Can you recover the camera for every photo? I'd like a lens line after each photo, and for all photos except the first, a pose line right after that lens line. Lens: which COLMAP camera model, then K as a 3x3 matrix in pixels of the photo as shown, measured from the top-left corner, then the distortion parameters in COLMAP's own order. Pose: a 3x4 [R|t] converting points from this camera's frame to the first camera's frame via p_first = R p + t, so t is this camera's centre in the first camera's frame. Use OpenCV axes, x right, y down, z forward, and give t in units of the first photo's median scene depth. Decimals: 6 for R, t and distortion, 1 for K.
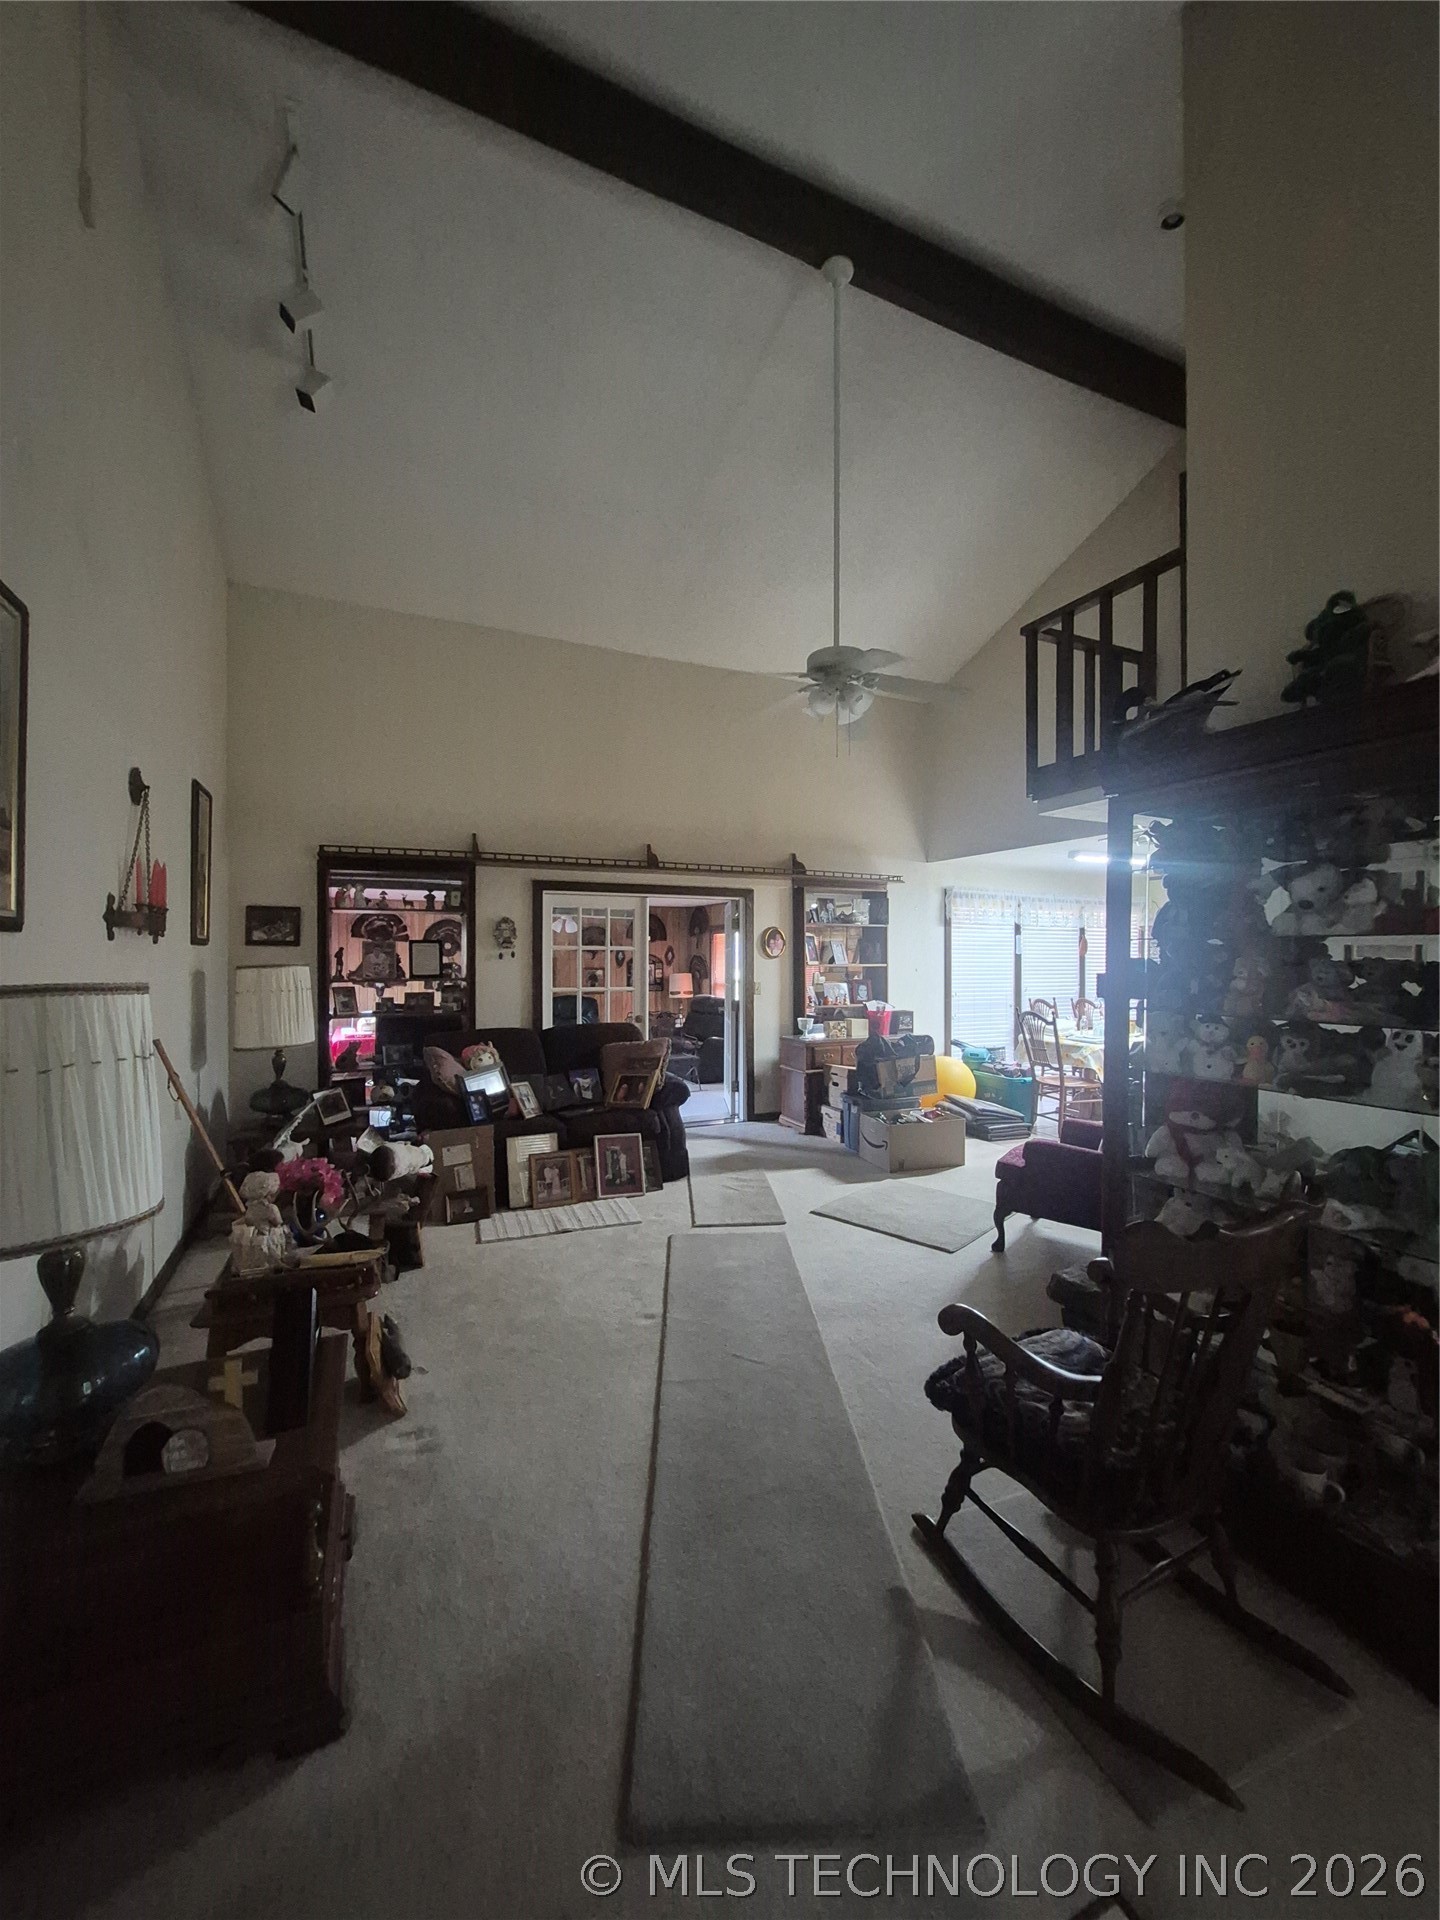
lens RADIAL K [[734.6, 0, 715.2], [0, 734.6, 959.5], [0, 0, 1]] dist [0.001067, -0.002446]
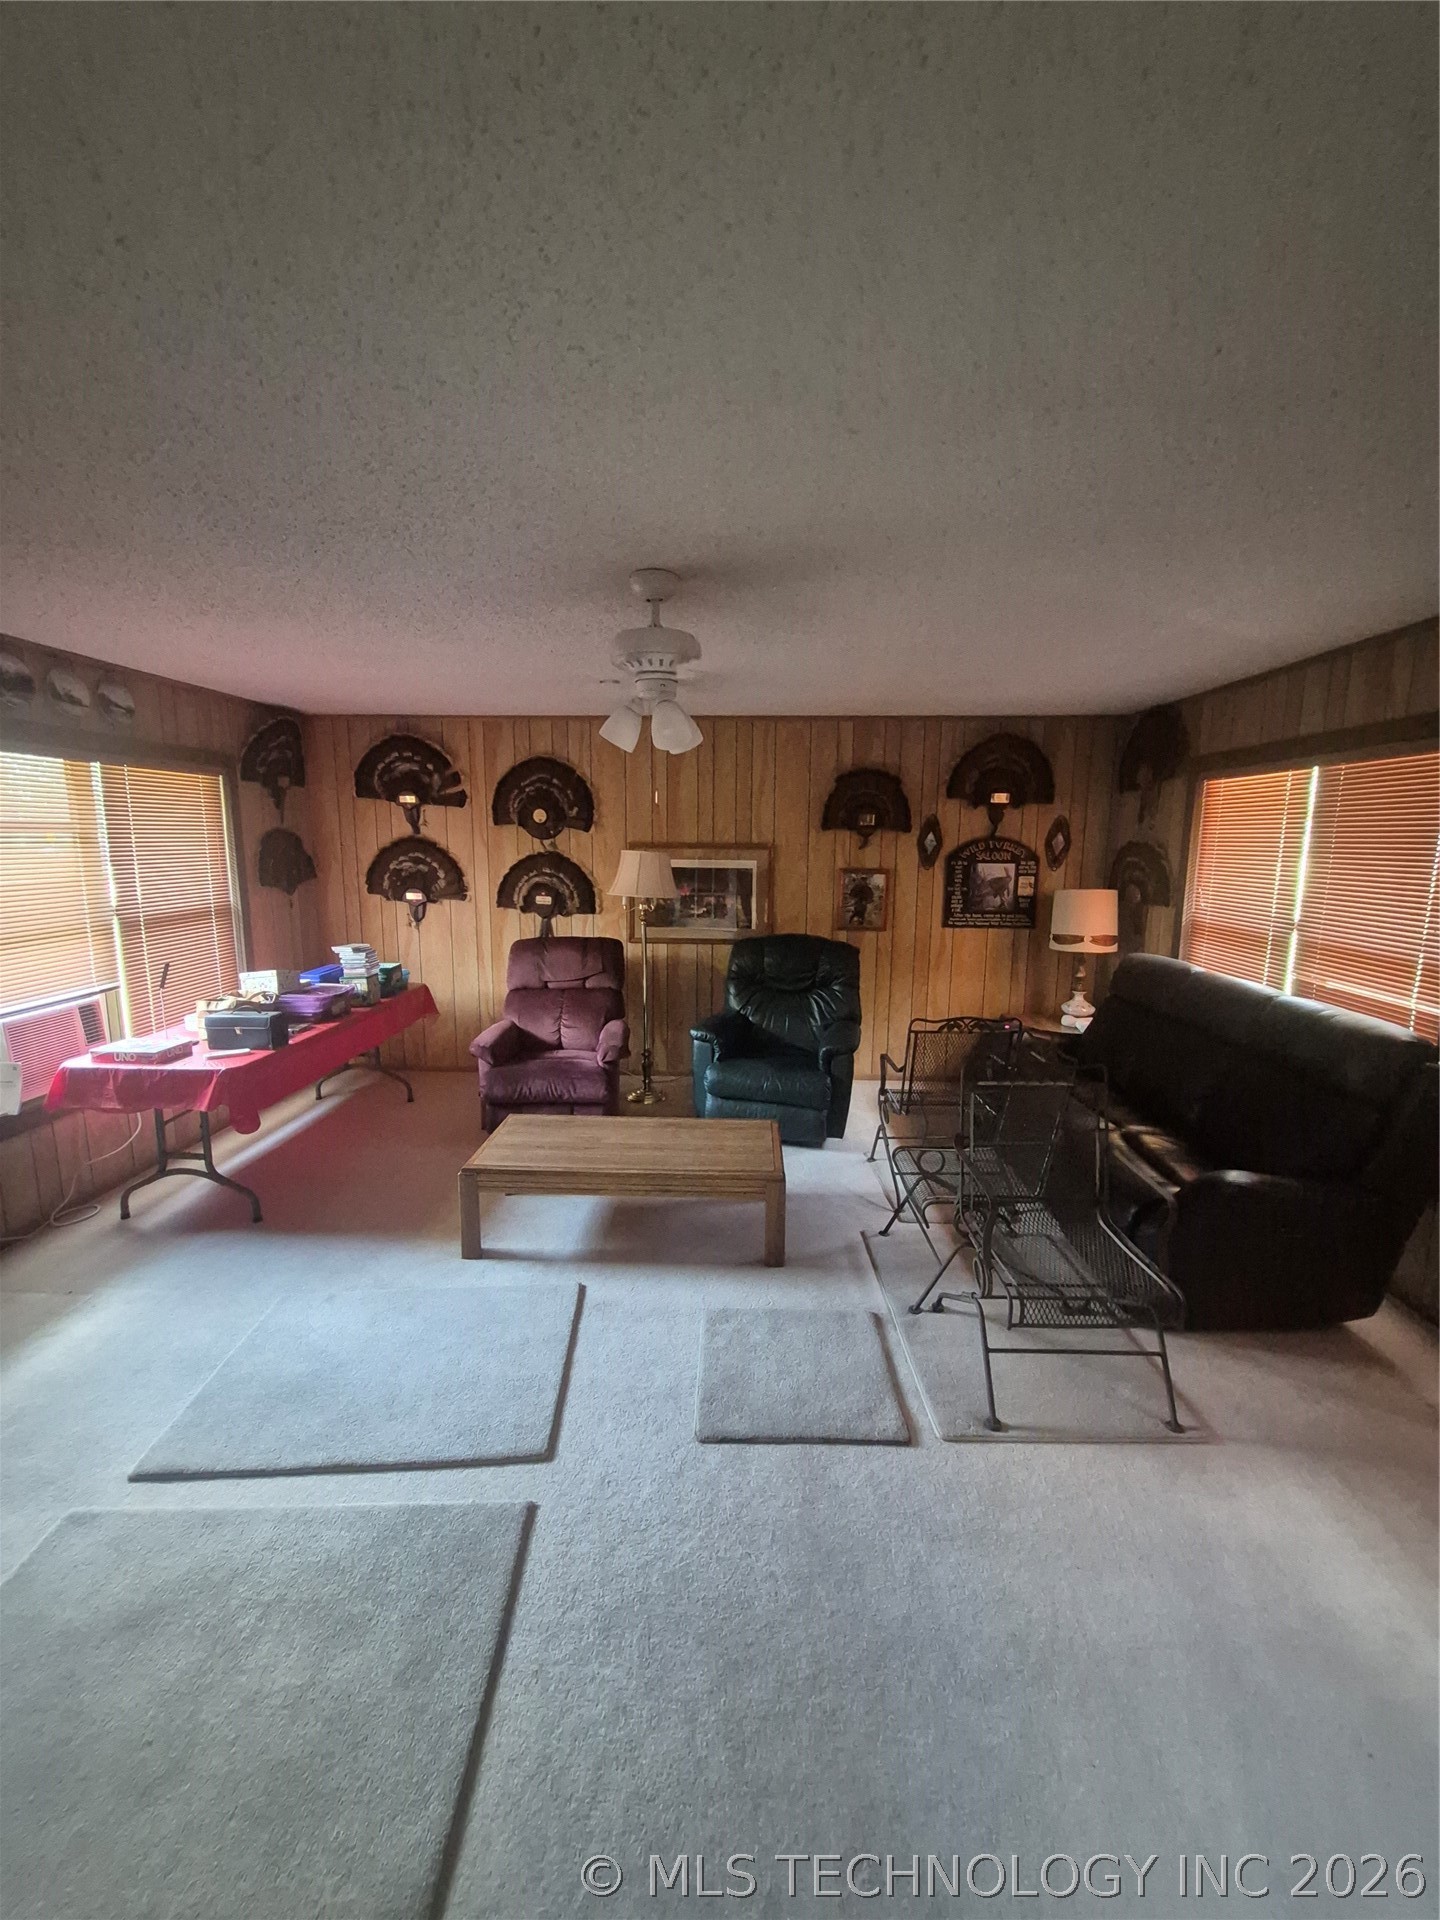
lens RADIAL K [[734.6, 0, 727.4], [0, 734.6, 954.4], [0, 0, 1]] dist [0.001067, -0.002446]
pose [[0.888502, 0.077282, -0.452318, -0.037293], [-0.013255, 0.989627, 0.143049, 0.000035], [0.458681, -0.121104, 0.880310, 0.570064]]
